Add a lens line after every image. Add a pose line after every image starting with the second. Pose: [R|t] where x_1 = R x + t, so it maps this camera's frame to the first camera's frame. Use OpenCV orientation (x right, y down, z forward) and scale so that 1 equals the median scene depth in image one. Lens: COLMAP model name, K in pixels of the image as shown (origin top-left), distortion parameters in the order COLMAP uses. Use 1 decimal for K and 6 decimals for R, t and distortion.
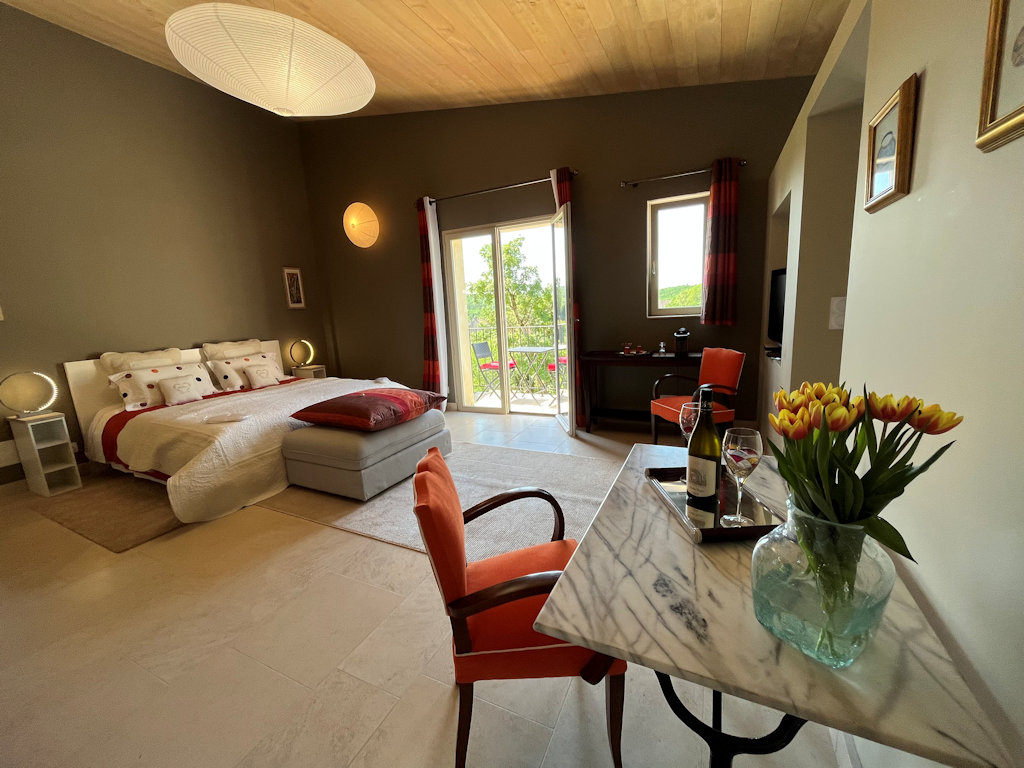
lens RADIAL K [[411.1, 0, 502.8], [0, 411.1, 379.9], [0, 0, 1]] dist [-0.013313, 0.001349]
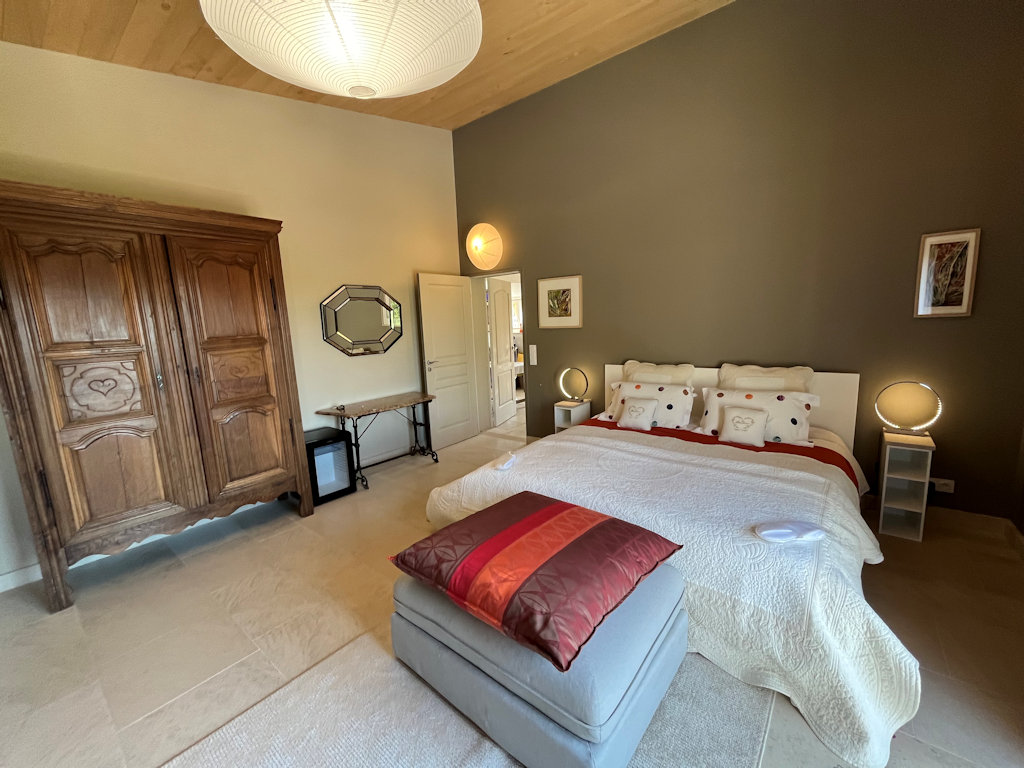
lens RADIAL K [[411.1, 0, 513.8], [0, 411.1, 385.4], [0, 0, 1]] dist [-0.013313, 0.001349]
pose [[-0.199093, 0.206766, -0.957919, 0.080897], [-0.129791, 0.963314, 0.234906, -0.158788], [0.971348, 0.171098, -0.164953, 0.667640]]
